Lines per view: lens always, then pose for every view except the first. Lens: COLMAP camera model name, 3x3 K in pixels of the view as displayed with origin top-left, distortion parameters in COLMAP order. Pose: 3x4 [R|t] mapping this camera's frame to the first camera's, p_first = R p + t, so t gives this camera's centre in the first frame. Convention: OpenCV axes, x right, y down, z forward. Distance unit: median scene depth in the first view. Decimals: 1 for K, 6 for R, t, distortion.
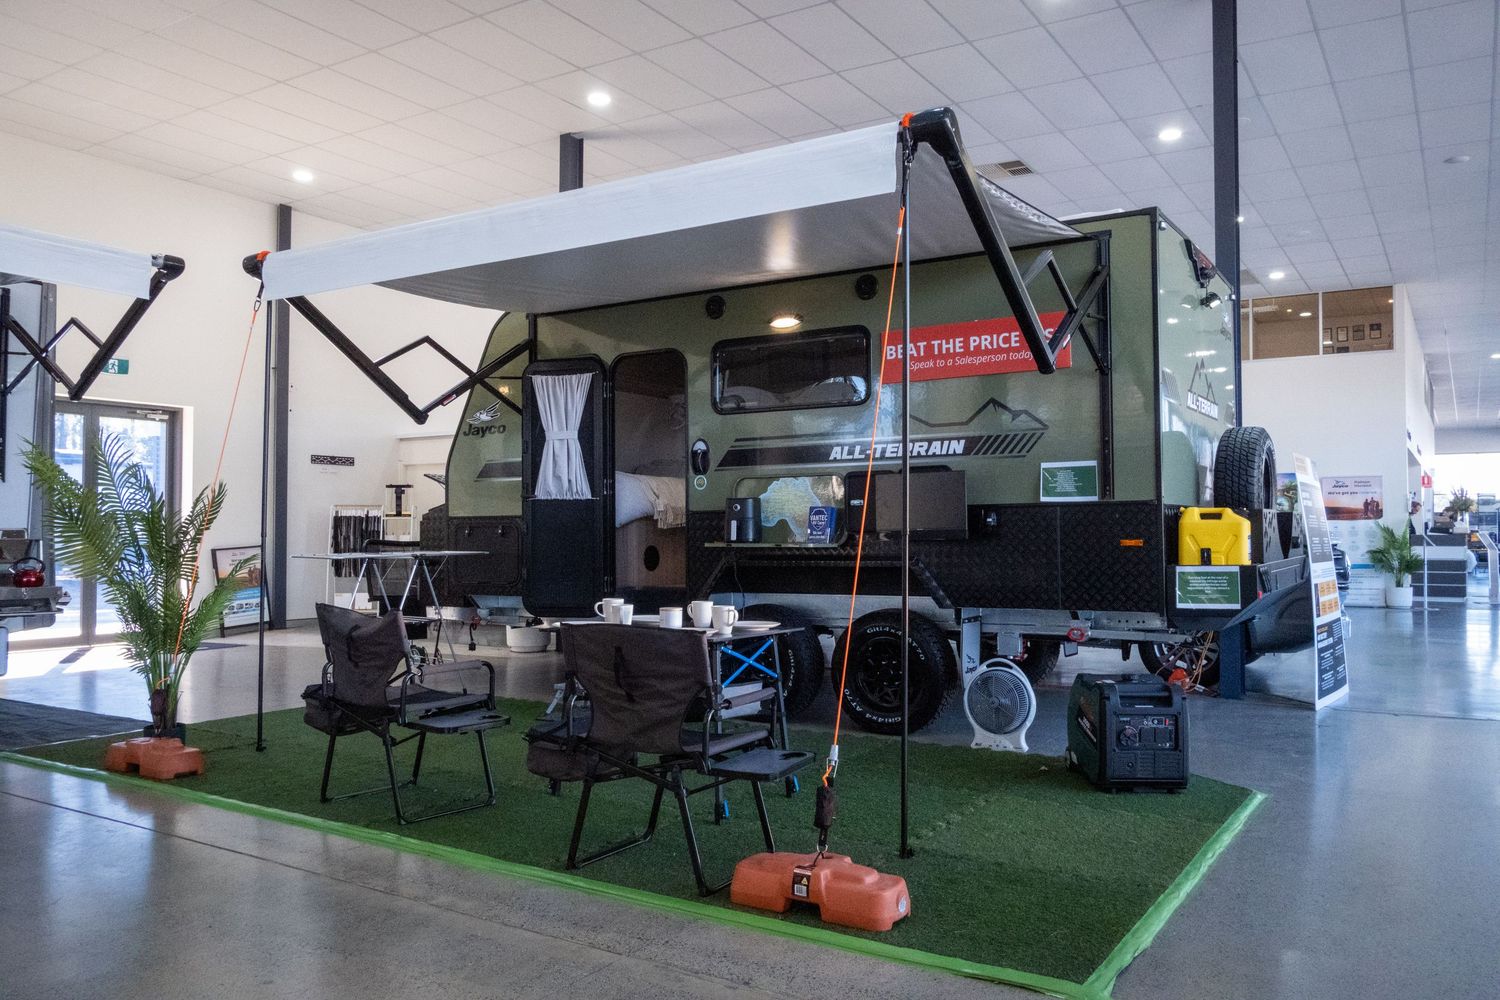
lens RADIAL K [[1177.6, 0, 744.3], [0, 1177.6, 501.5], [0, 0, 1]] dist [0.015326, -0.033630]
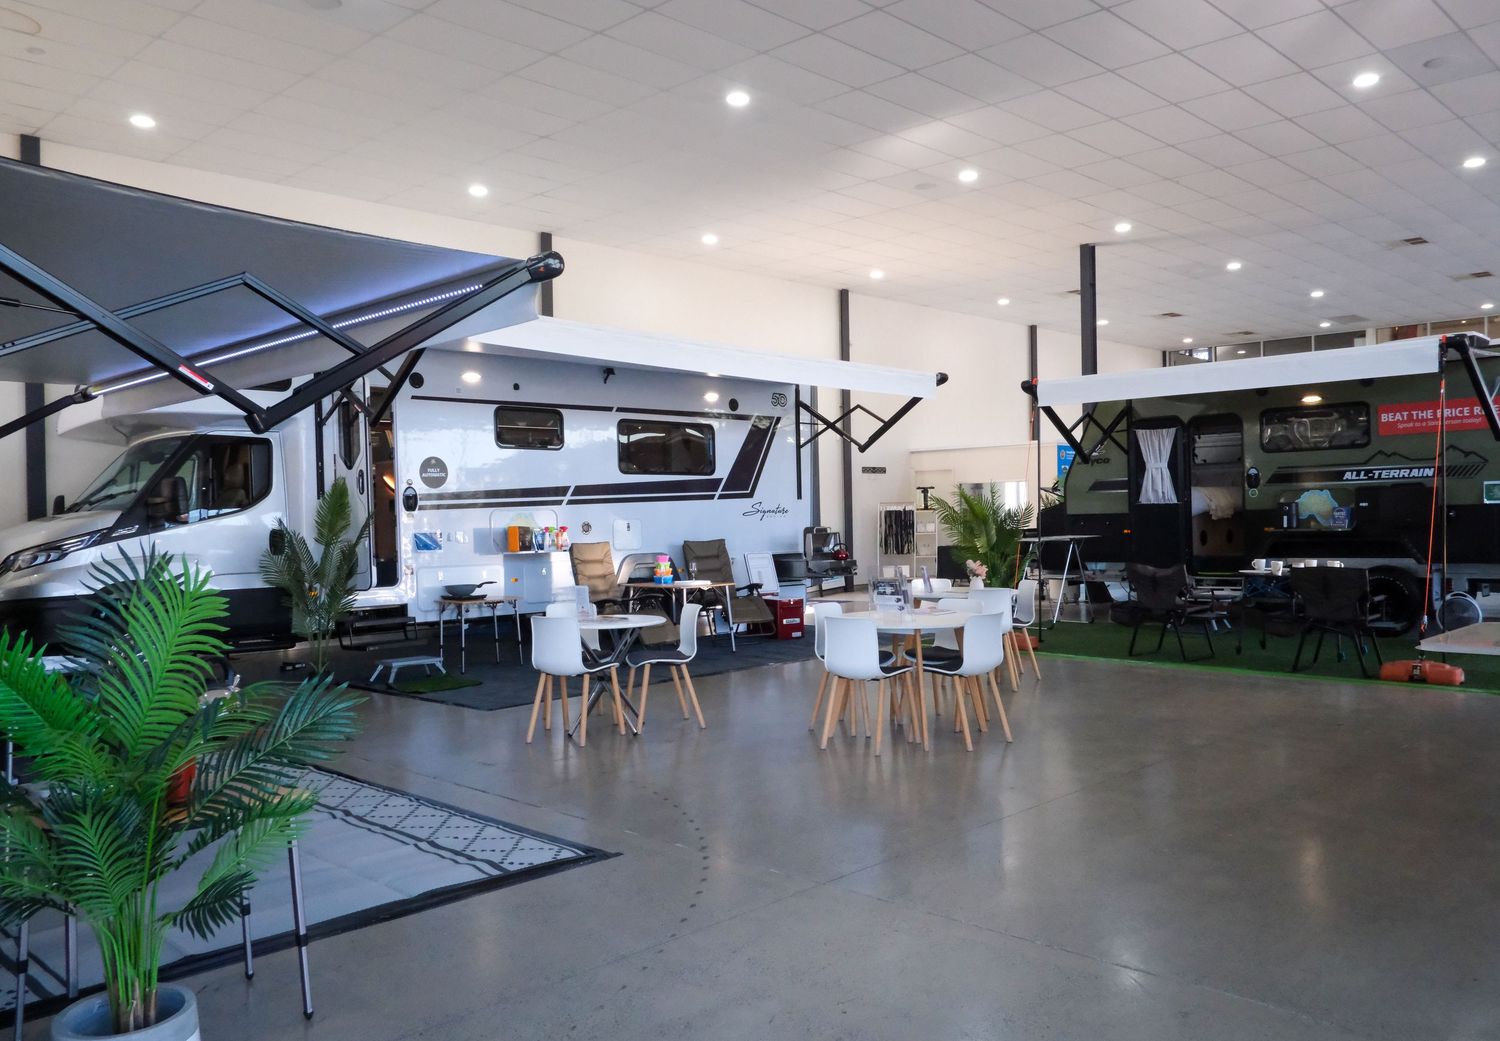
lens RADIAL K [[1218.5, 0, 754.5], [0, 1218.5, 523.5], [0, 0, 1]] dist [-0.019231, -0.000980]
pose [[0.978406, -0.017953, -0.205911, -0.380704], [0.025768, 0.999043, 0.035334, -0.052348], [0.205080, -0.039876, 0.977933, -0.856597]]
